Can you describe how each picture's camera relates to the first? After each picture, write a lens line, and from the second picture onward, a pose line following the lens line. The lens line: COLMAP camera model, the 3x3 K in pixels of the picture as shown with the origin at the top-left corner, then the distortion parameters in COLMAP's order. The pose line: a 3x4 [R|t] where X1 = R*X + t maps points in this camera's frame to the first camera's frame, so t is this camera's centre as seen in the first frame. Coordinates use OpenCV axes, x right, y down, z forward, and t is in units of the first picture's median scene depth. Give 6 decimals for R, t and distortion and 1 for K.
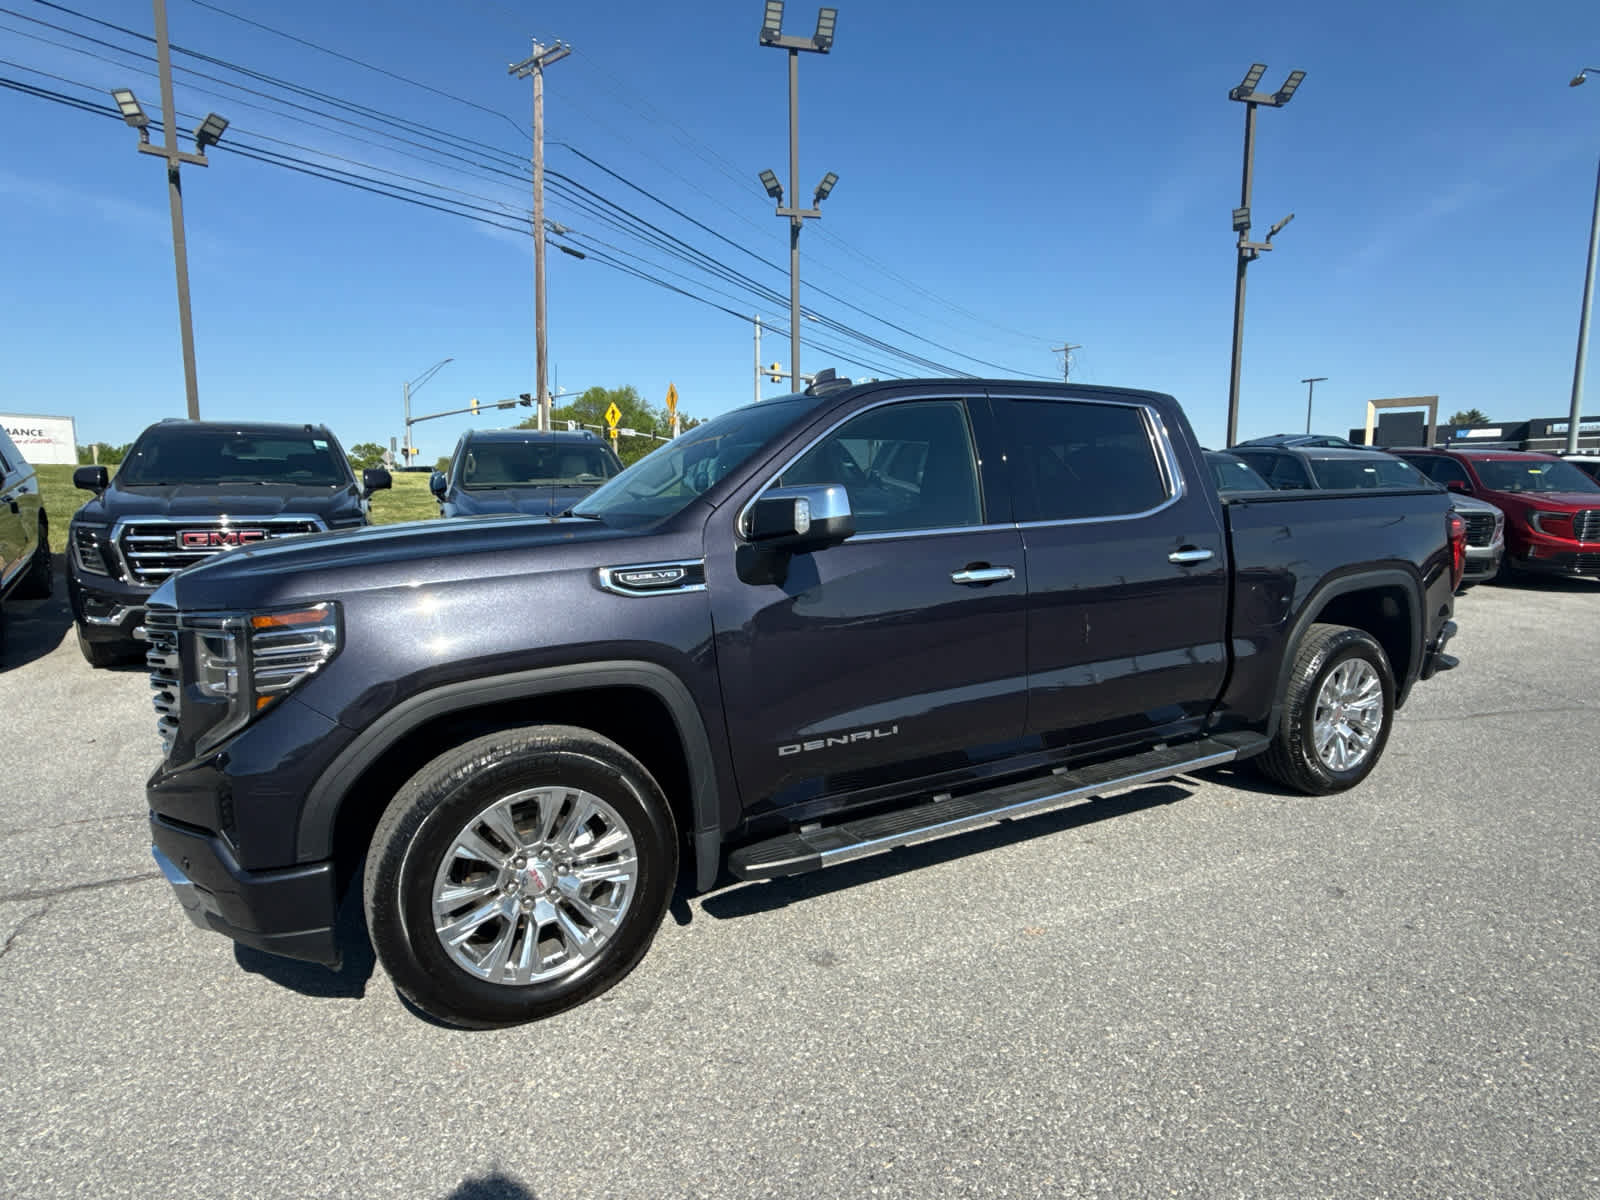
lens RADIAL K [[848.0, 0, 790.5], [0, 848.0, 594.9], [0, 0, 1]] dist [0.001607, -0.001745]
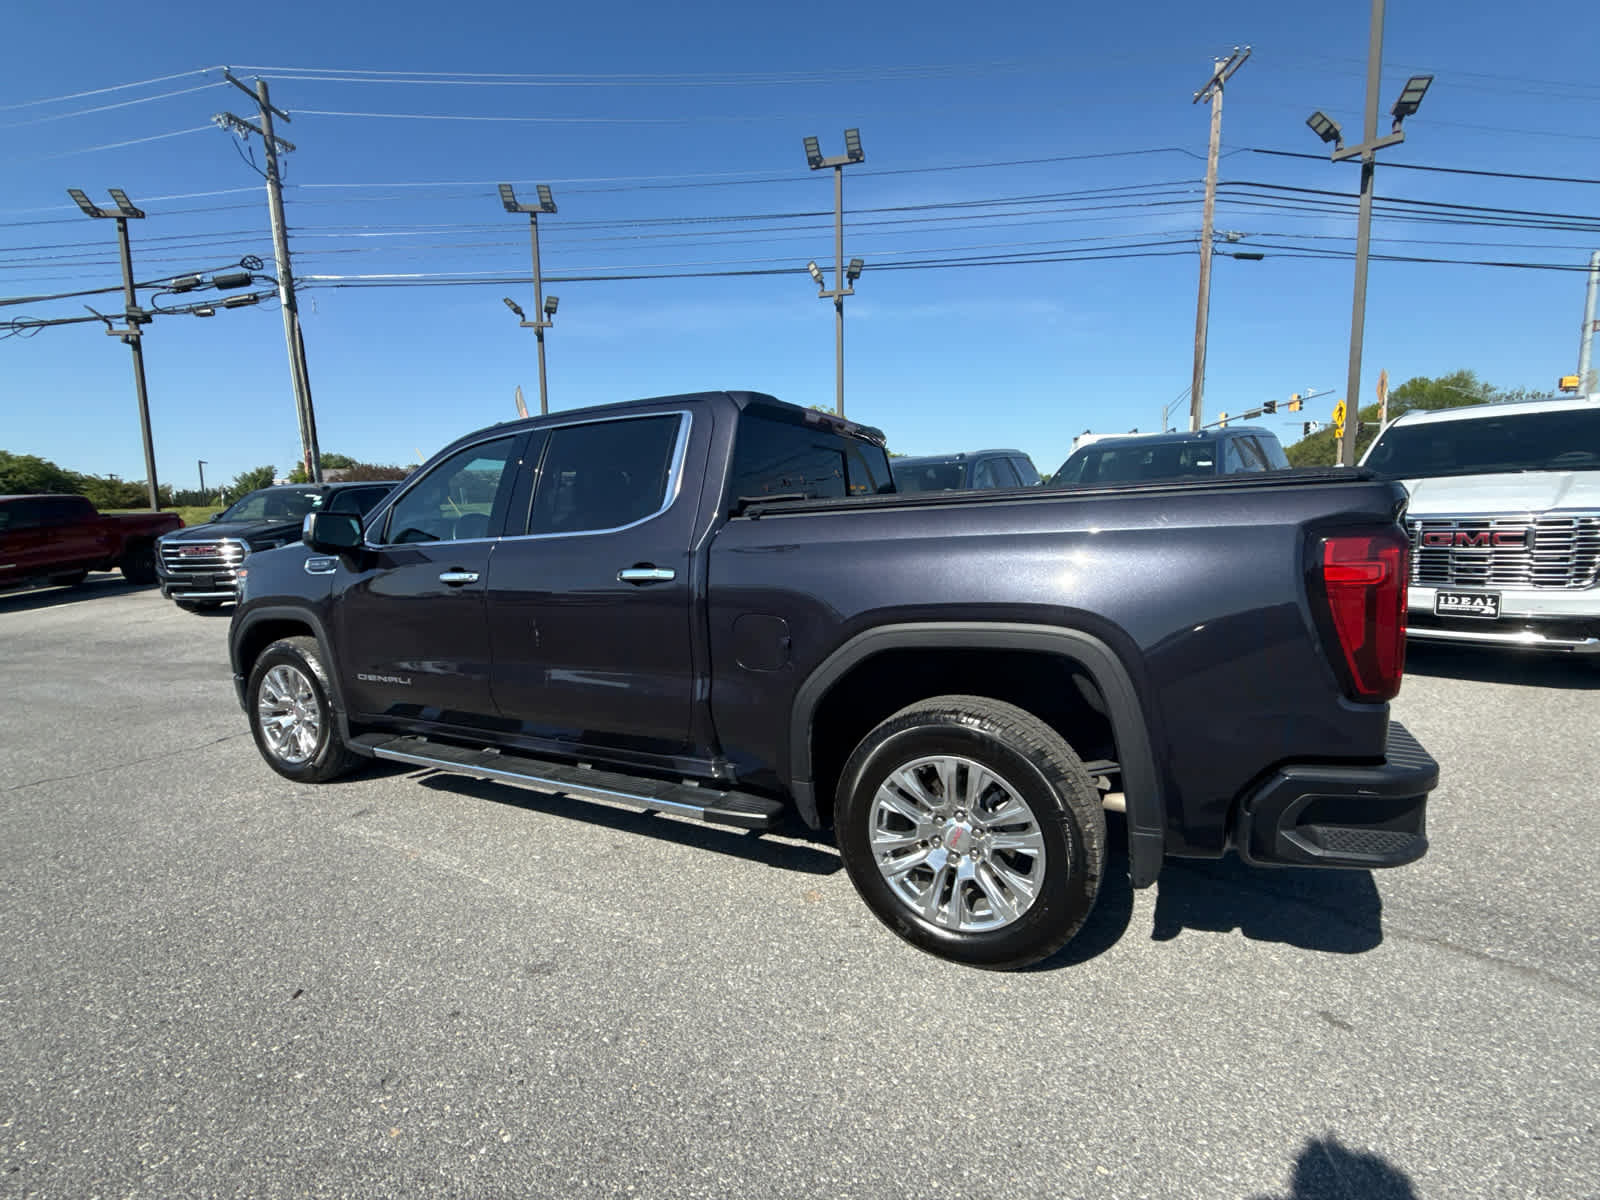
lens RADIAL K [[715.4, 0, 793.1], [0, 715.4, 599.1], [0, 0, 1]] dist [0.000511, -0.000789]
pose [[0.559489, 0.082945, -0.824677, 0.477727], [-0.070433, 0.996139, 0.052406, -0.028180], [0.825840, 0.028764, 0.563170, 0.278043]]
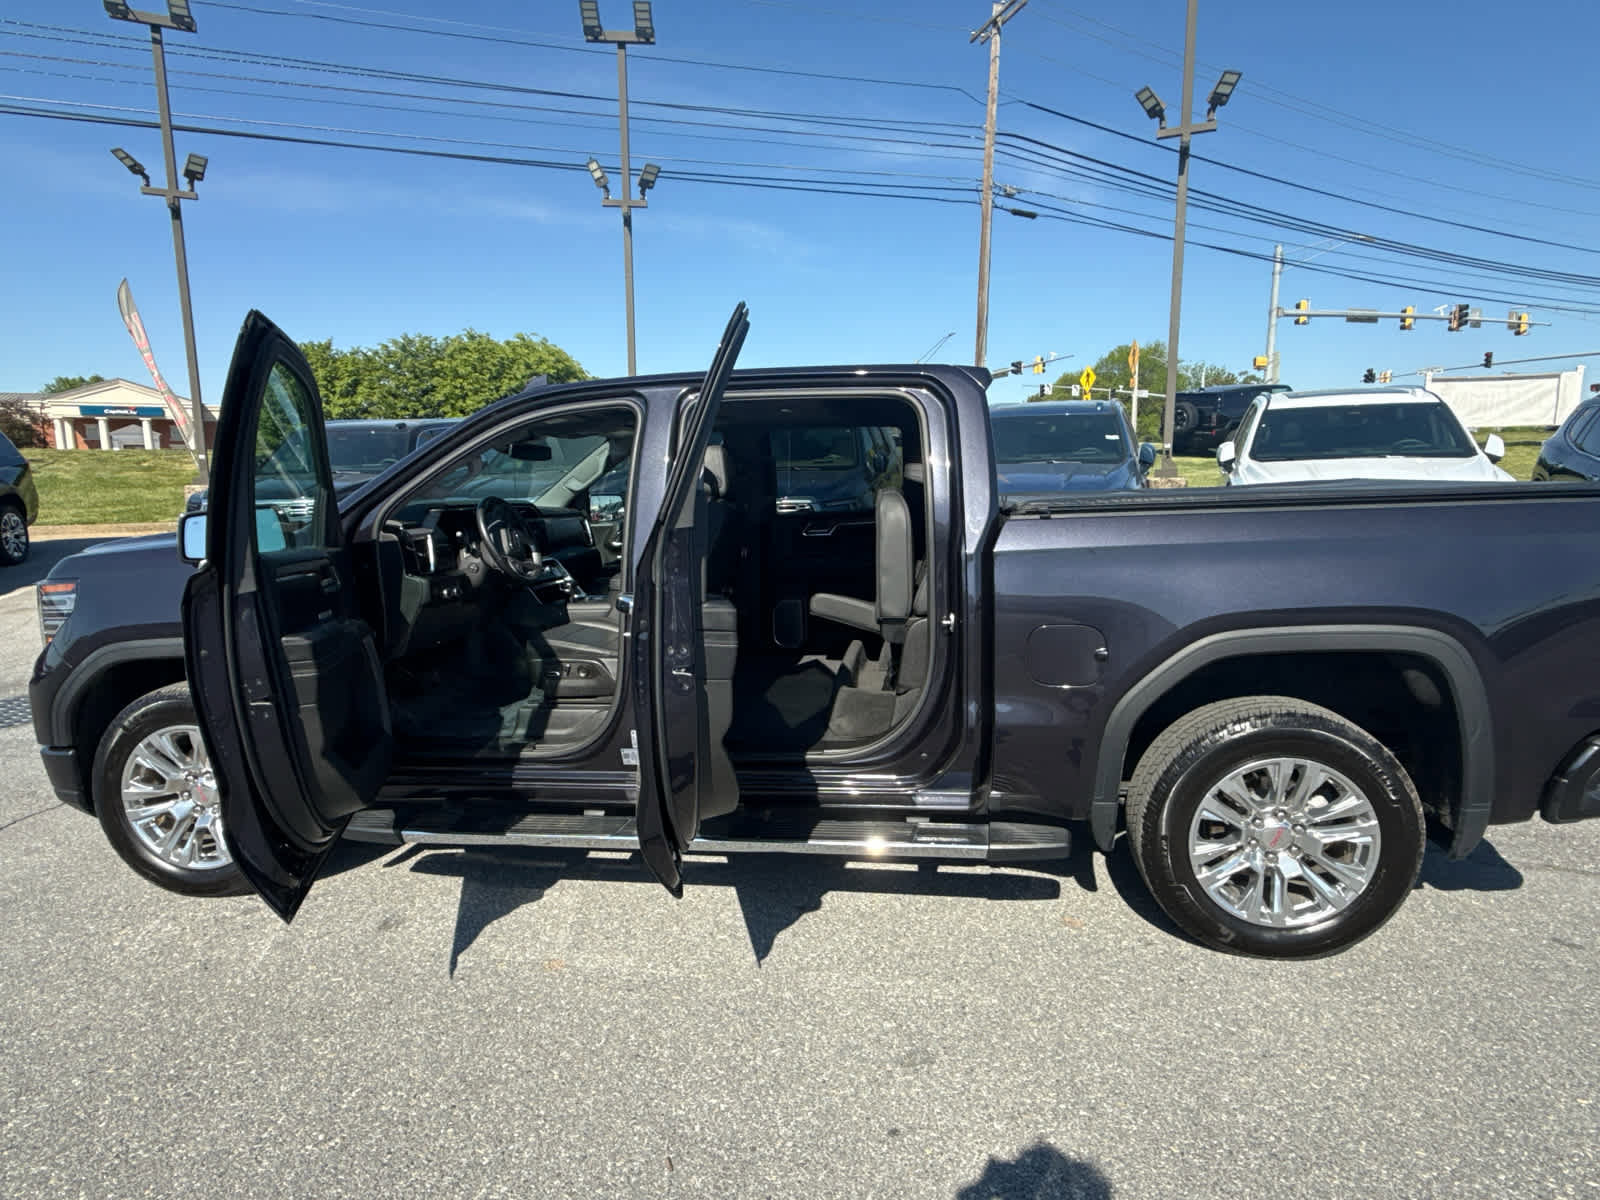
lens RADIAL K [[848.0, 0, 790.5], [0, 848.0, 602.2], [0, 0, 1]] dist [0.001607, -0.001745]
pose [[0.816039, 0.083371, -0.571953, 0.330918], [-0.055553, 0.996275, 0.065961, -0.029022], [0.575322, -0.022053, 0.817630, 0.122913]]
